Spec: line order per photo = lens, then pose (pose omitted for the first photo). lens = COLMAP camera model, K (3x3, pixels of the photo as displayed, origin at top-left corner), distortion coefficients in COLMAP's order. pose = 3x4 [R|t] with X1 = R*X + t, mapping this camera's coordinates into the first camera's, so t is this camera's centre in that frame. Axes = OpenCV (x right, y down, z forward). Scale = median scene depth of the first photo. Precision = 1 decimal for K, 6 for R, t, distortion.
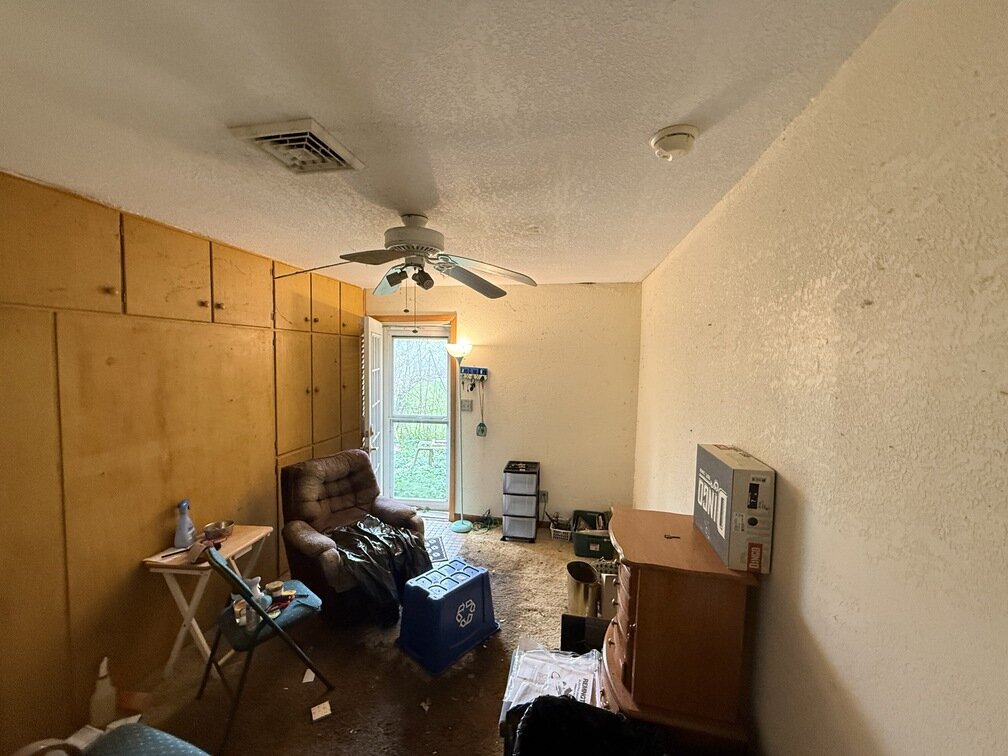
lens RADIAL K [[403.1, 0, 502.3], [0, 403.1, 377.9], [0, 0, 1]] dist [-0.001059, -0.000330]
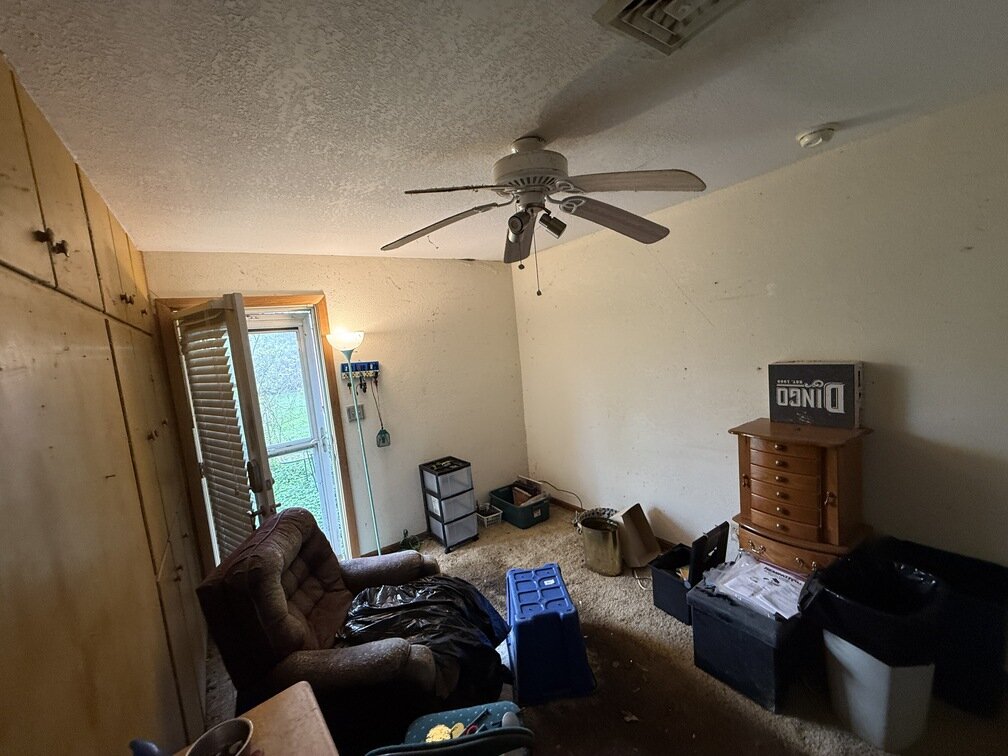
lens RADIAL K [[403.1, 0, 503.5], [0, 403.1, 378.0], [0, 0, 1]] dist [-0.001059, -0.000330]
pose [[0.688081, -0.155297, 0.708821, -0.436761], [0.150936, 0.986096, 0.069526, -0.009082], [-0.709762, 0.059147, 0.701954, 0.264094]]
